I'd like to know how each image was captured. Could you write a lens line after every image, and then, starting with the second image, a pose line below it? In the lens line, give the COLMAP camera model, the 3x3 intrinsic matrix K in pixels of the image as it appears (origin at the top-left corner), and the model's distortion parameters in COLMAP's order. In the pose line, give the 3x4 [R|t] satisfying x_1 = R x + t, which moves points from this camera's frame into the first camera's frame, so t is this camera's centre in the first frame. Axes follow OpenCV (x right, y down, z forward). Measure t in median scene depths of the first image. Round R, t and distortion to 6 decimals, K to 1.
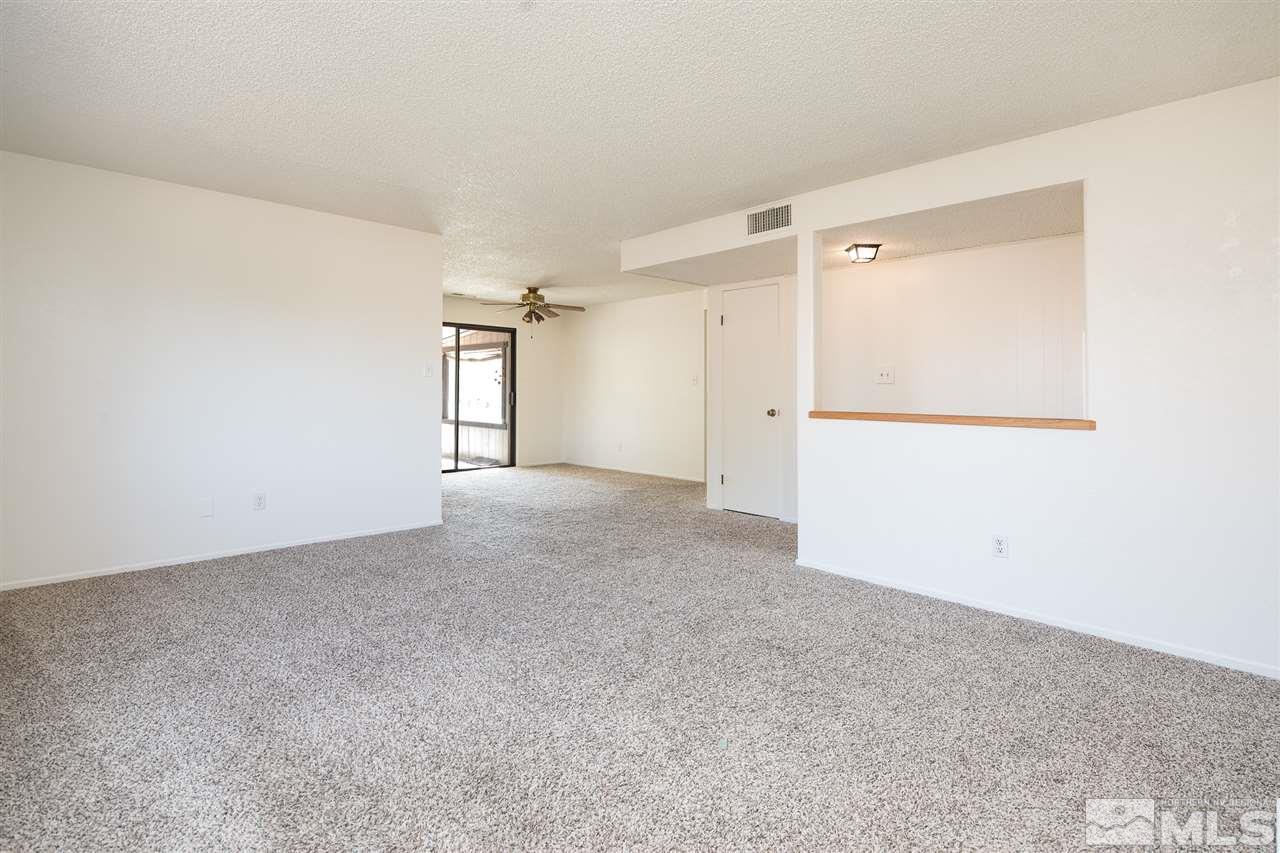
lens RADIAL K [[636.5, 0, 643.4], [0, 636.5, 406.4], [0, 0, 1]] dist [-0.004000, 0.001601]
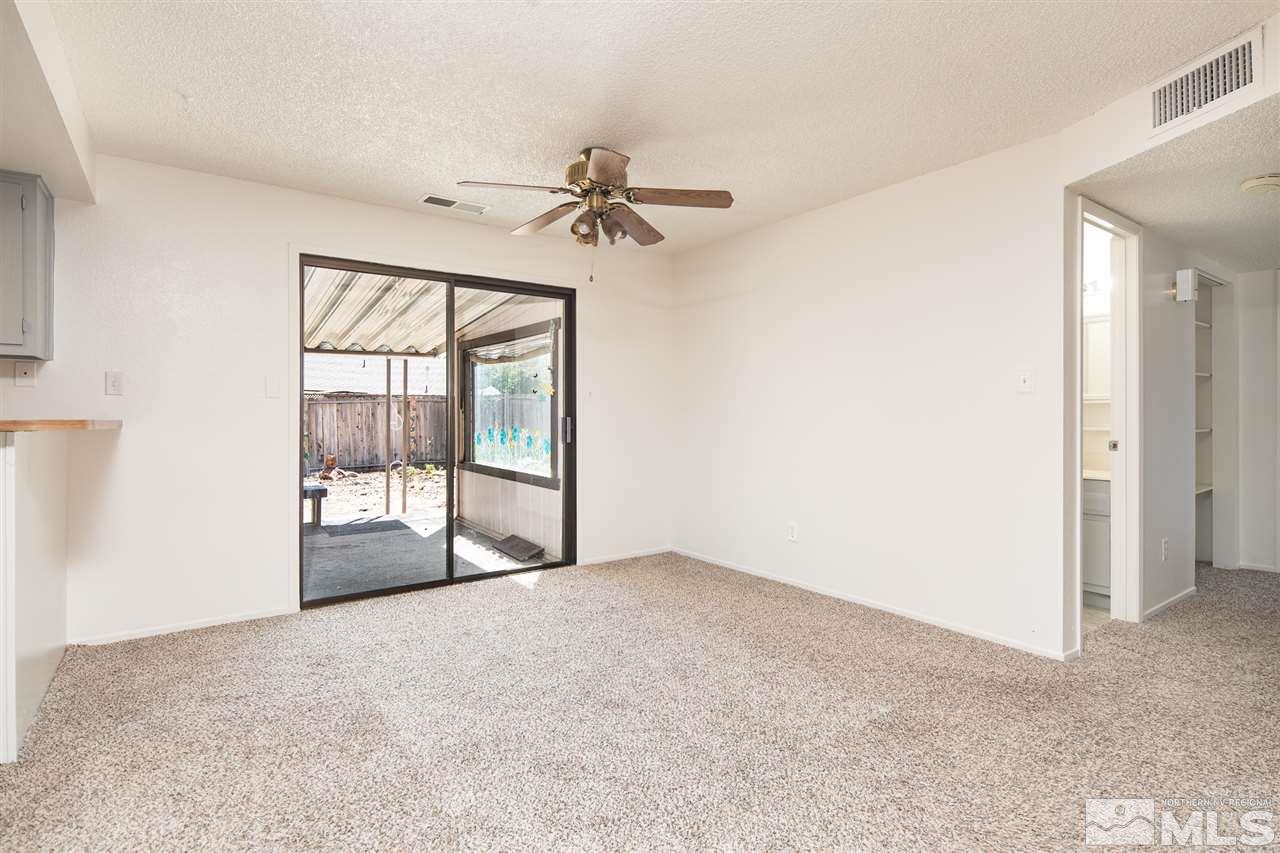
lens RADIAL K [[636.5, 0, 643.4], [0, 636.5, 406.4], [0, 0, 1]] dist [-0.004000, 0.001601]
pose [[0.989851, -0.014683, -0.141350, -0.075055], [0.009895, 0.999355, -0.034516, -0.012100], [0.141766, 0.032767, 0.989358, 0.505281]]
